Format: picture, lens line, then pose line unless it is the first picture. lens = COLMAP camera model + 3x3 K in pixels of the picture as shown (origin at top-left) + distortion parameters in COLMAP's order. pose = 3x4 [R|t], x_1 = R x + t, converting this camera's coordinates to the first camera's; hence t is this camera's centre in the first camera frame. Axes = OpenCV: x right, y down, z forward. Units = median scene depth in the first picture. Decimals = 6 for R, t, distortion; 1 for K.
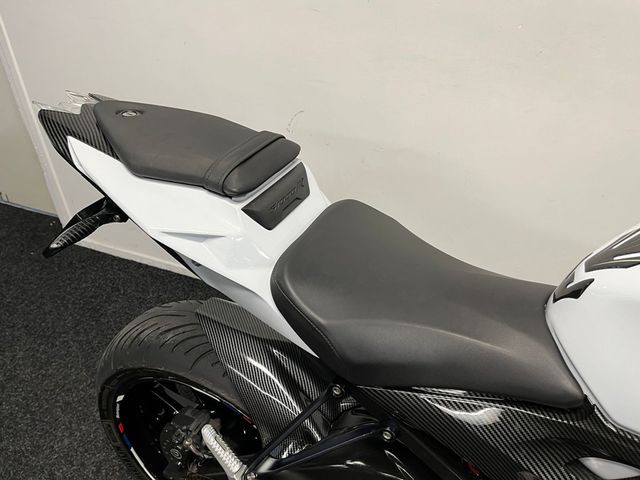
lens RADIAL K [[481.1, 0, 320.0], [0, 481.1, 240.0], [0, 0, 1]] dist [0.083495, -0.107629]
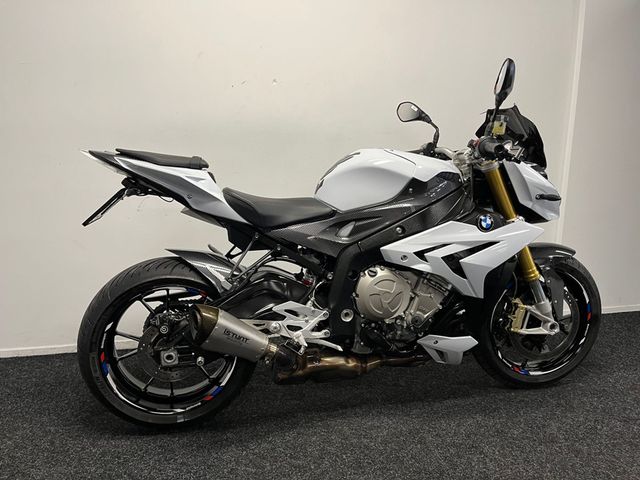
lens RADIAL K [[481.1, 0, 320.0], [0, 481.1, 240.0], [0, 0, 1]] dist [0.083495, -0.107629]
pose [[0.811490, -0.085366, 0.578097, -0.777993], [0.306092, 0.904796, -0.296061, 0.786309], [-0.497786, 0.417201, 0.760363, -0.730919]]
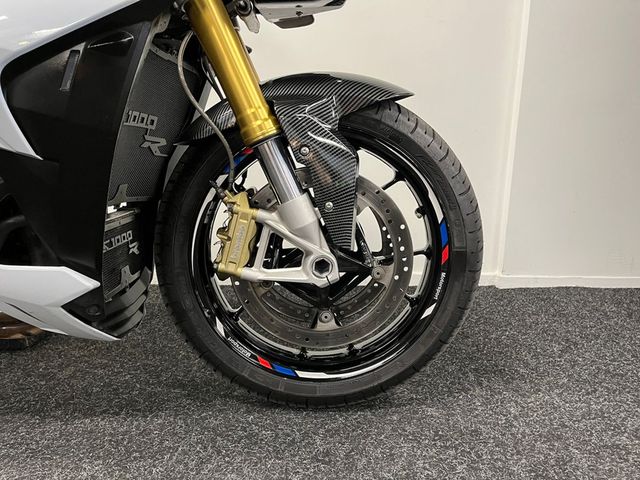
lens RADIAL K [[481.1, 0, 320.0], [0, 481.1, 240.0], [0, 0, 1]] dist [0.083495, -0.107629]
pose [[0.900410, -0.055227, 0.431523, 0.779712], [0.210823, 0.923049, -0.321767, 1.029861], [-0.380547, 0.380698, 0.842765, -0.234333]]
